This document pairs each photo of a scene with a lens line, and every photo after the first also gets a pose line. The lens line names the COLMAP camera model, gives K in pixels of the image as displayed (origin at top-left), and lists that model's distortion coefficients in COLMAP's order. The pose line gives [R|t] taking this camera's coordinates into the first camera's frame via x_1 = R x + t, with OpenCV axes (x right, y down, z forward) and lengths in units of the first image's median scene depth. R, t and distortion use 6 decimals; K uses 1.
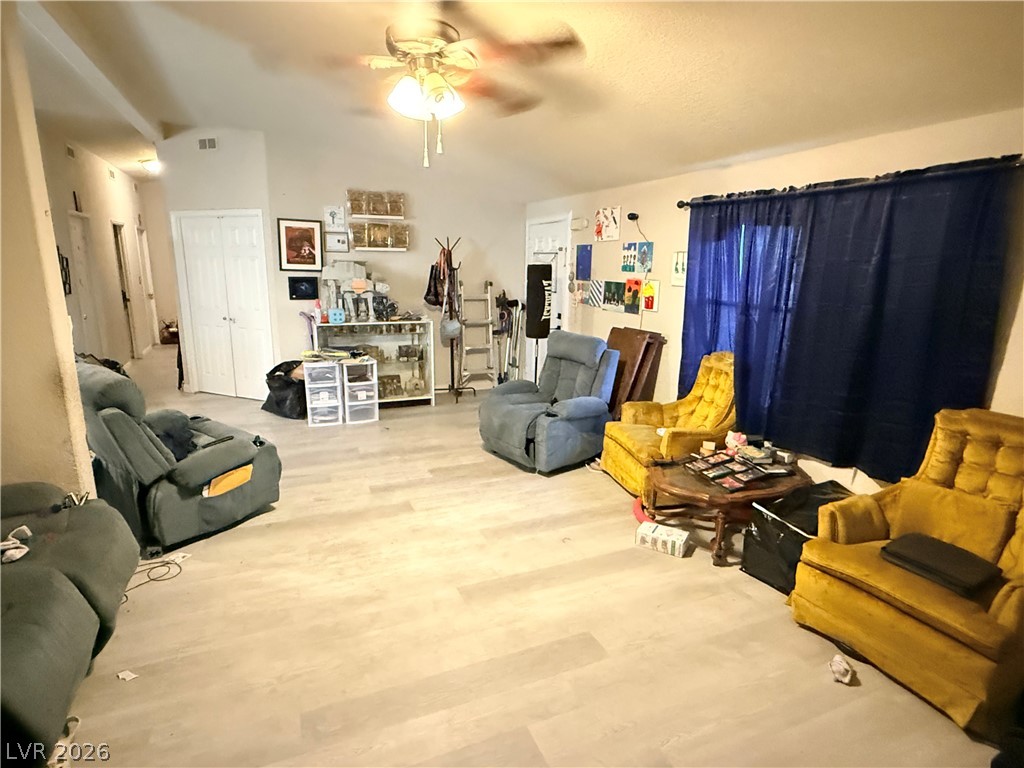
lens RADIAL K [[533.3, 0, 509.1], [0, 533.3, 382.7], [0, 0, 1]] dist [0.004837, -0.001559]
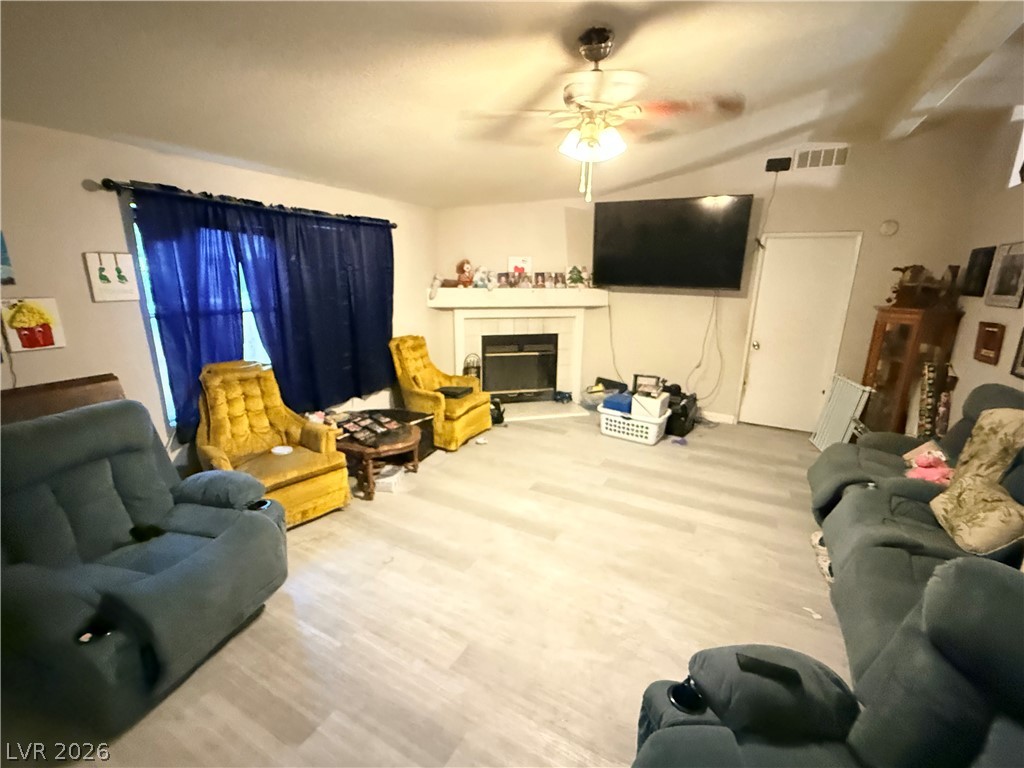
lens RADIAL K [[443.5, 0, 509.1], [0, 443.5, 383.8], [0, 0, 1]] dist [-0.002381, -0.000243]
pose [[-0.604041, -0.212439, 0.768117, -0.592835], [0.159800, 0.911957, 0.377887, -0.277713], [-0.780768, 0.351004, -0.516912, 1.180444]]
